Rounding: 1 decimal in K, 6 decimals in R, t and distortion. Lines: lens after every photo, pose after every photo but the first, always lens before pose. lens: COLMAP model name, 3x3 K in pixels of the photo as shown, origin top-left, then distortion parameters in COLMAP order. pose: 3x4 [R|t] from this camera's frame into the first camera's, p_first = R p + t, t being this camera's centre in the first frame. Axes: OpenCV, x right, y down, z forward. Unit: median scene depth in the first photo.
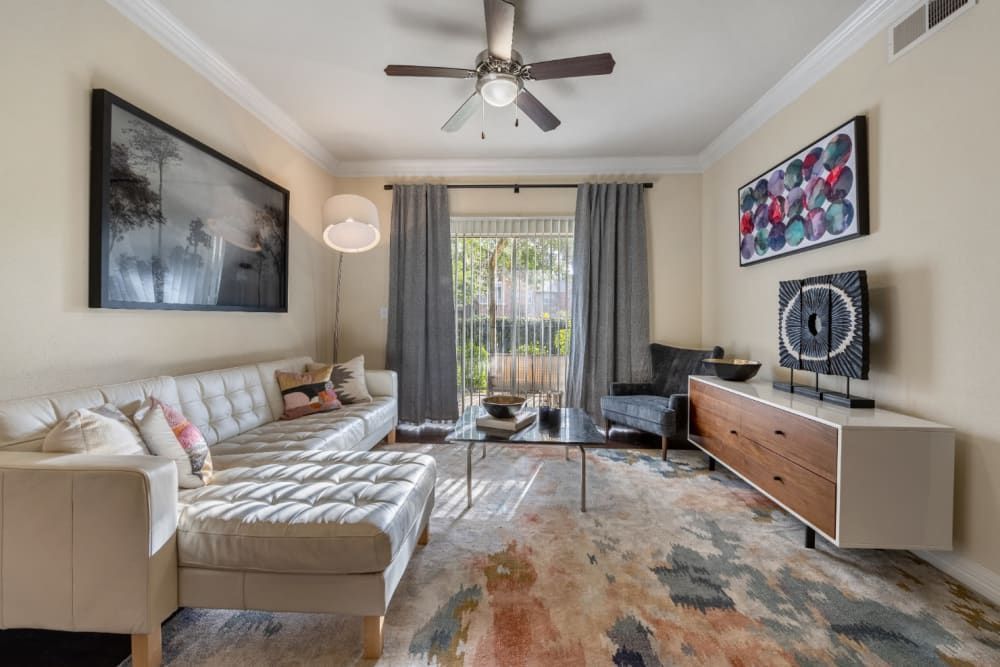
lens RADIAL K [[403.3, 0, 507.8], [0, 403.3, 325.7], [0, 0, 1]] dist [-0.001261, -0.000190]
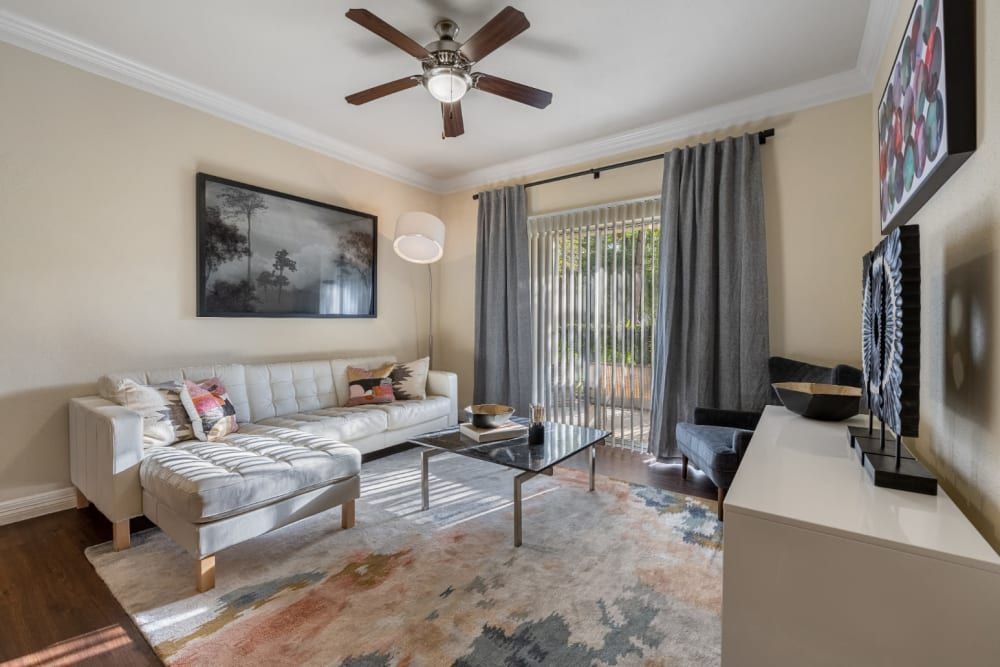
lens RADIAL K [[420.7, 0, 500.0], [0, 420.7, 333.5], [0, 0, 1]] dist [-0.002617, -0.000051]
pose [[0.837875, 0.009318, -0.545782, 0.537568], [-0.005967, 0.999951, 0.007912, 0.000020], [0.545829, -0.003373, 0.837890, 0.191123]]
